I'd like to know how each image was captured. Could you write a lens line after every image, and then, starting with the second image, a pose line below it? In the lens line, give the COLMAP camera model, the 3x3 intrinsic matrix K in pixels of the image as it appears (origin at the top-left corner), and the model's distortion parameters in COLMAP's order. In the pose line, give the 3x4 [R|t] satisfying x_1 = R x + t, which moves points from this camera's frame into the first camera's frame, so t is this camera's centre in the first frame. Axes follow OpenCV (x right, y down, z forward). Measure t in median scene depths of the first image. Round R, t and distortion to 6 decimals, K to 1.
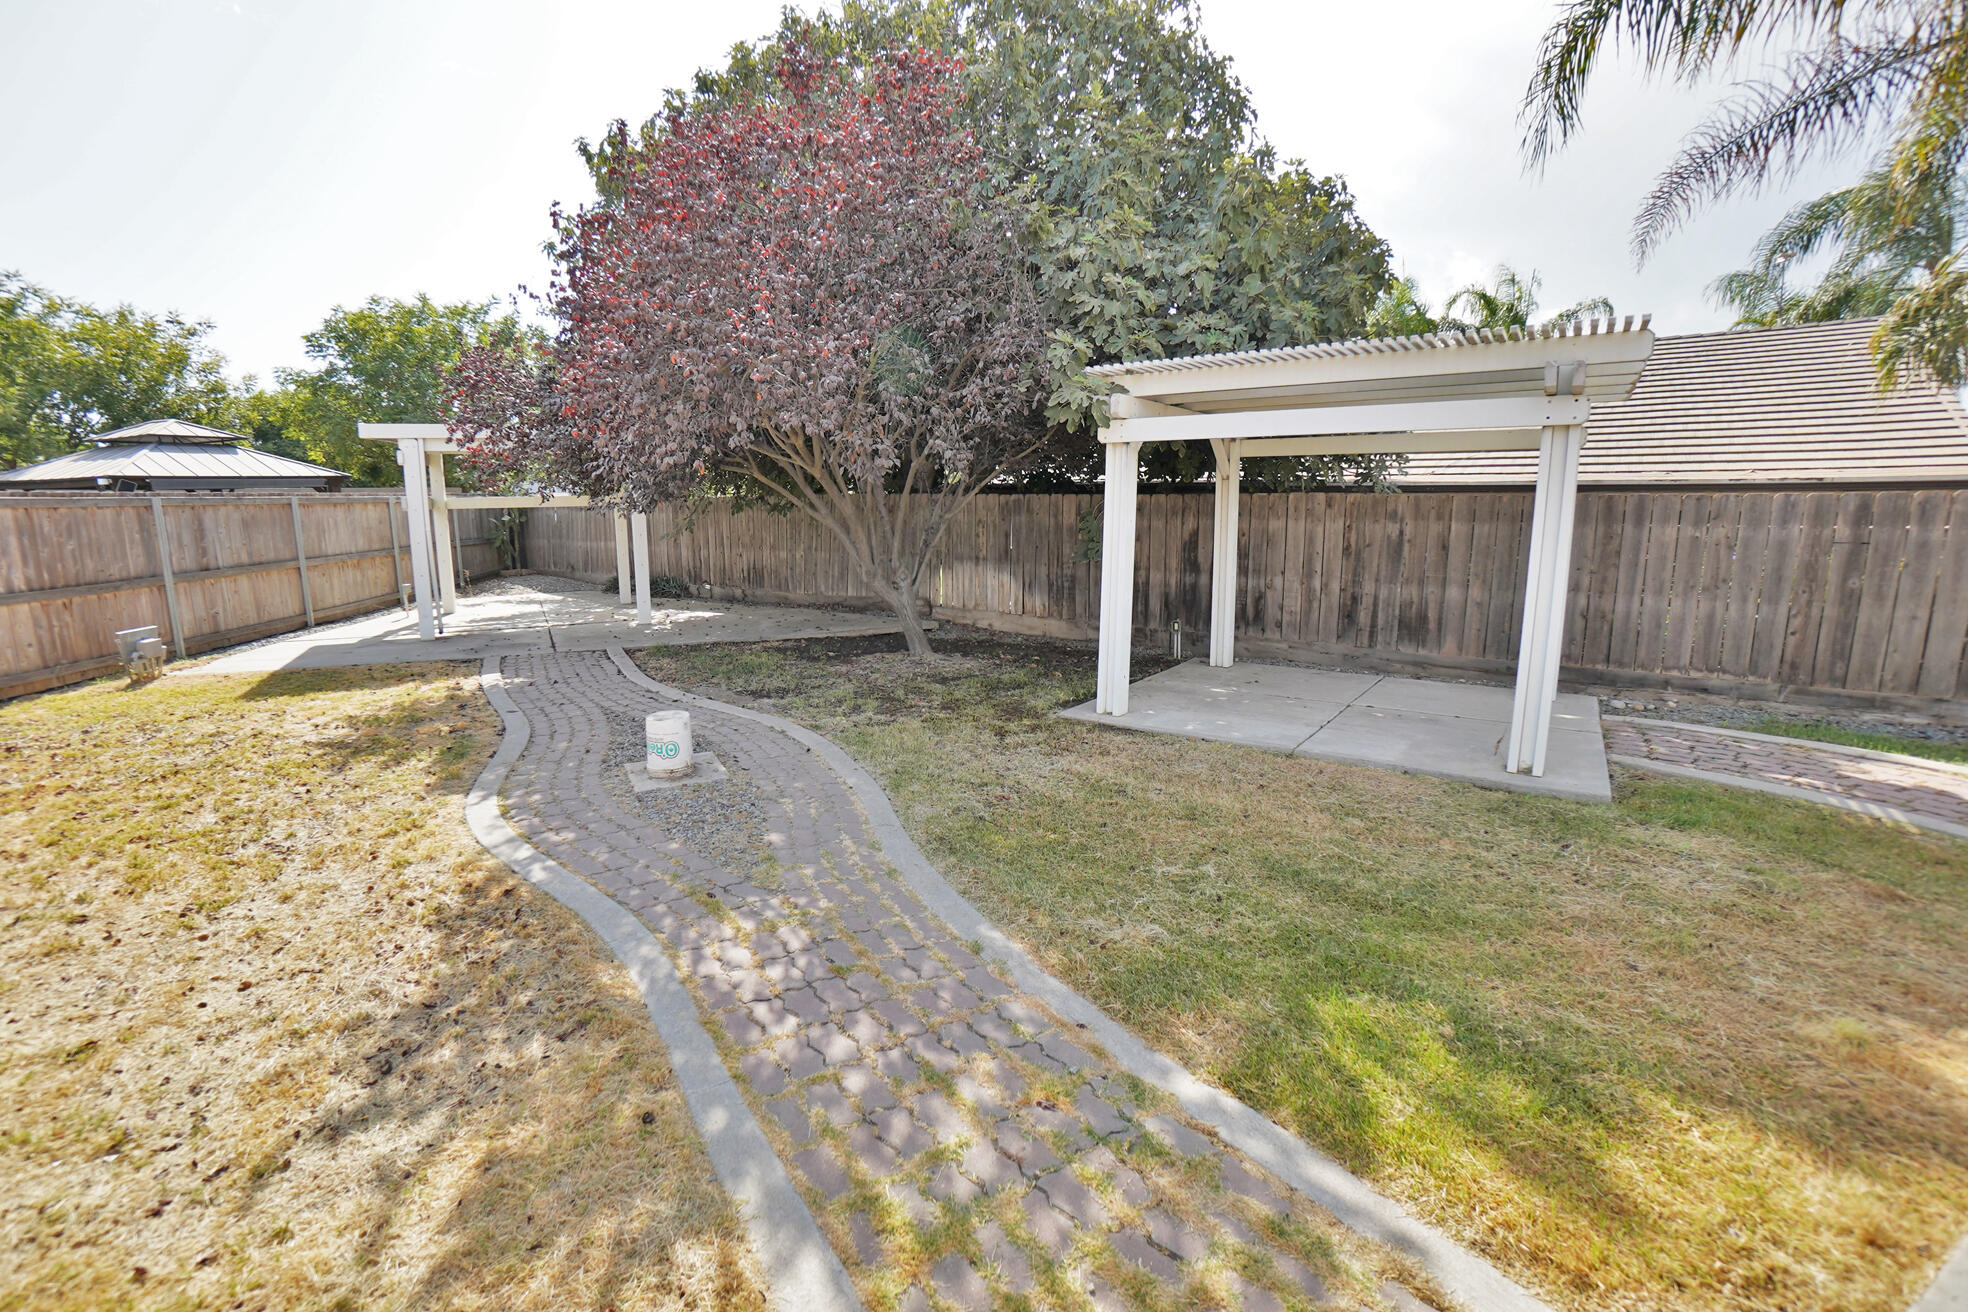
lens RADIAL K [[872.5, 0, 966.3], [0, 872.5, 640.9], [0, 0, 1]] dist [-0.062273, 0.022870]
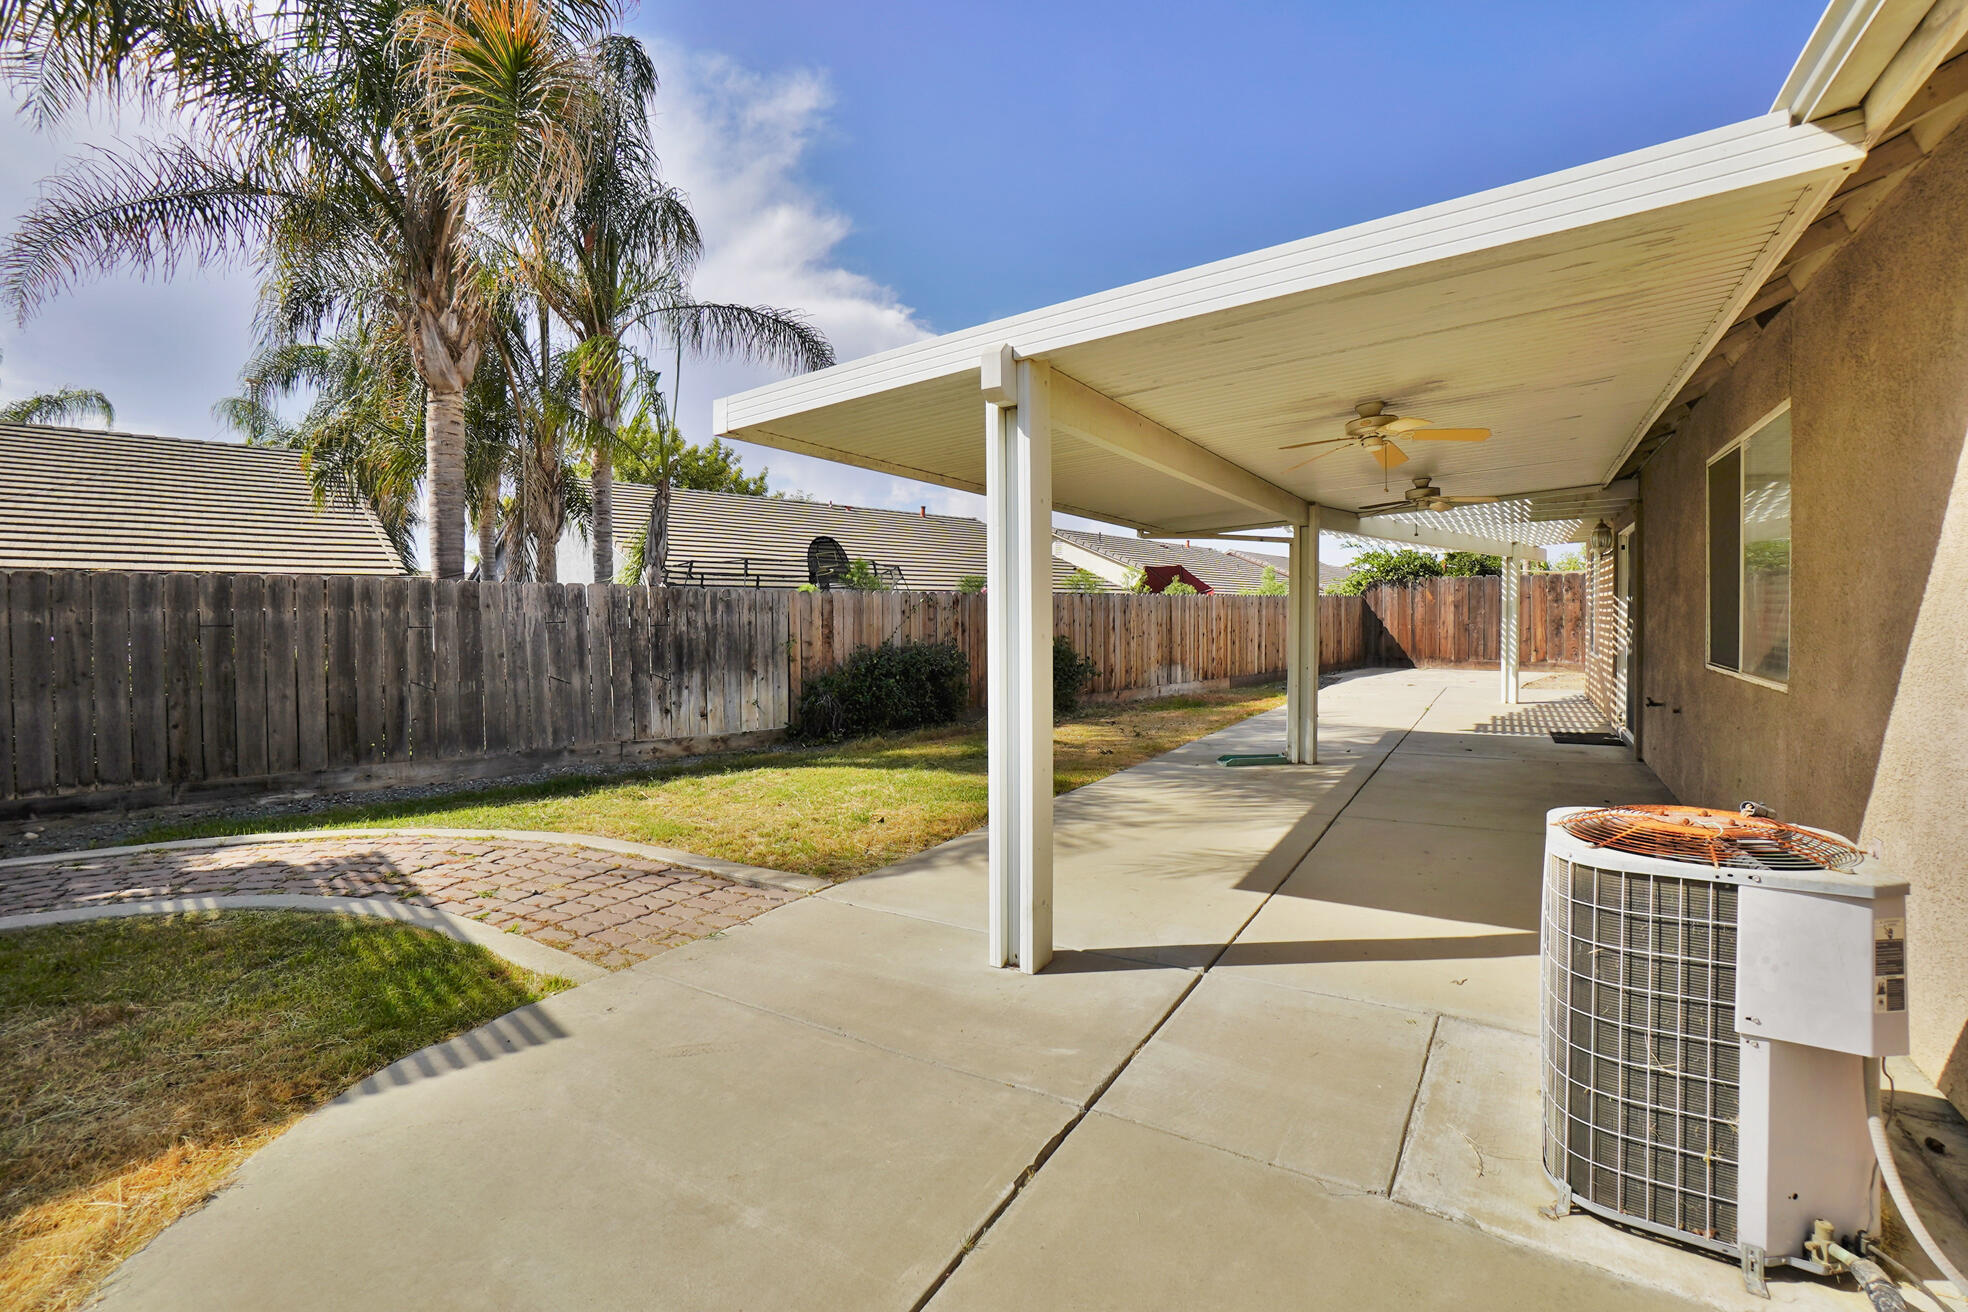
lens RADIAL K [[872.5, 0, 966.3], [0, 872.5, 640.9], [0, 0, 1]] dist [-0.062273, 0.022870]
pose [[0.164188, -0.018043, 0.986264, 0.229796], [0.156957, 0.987573, -0.008062, 0.041238], [-0.973862, 0.156124, 0.164979, 0.000520]]
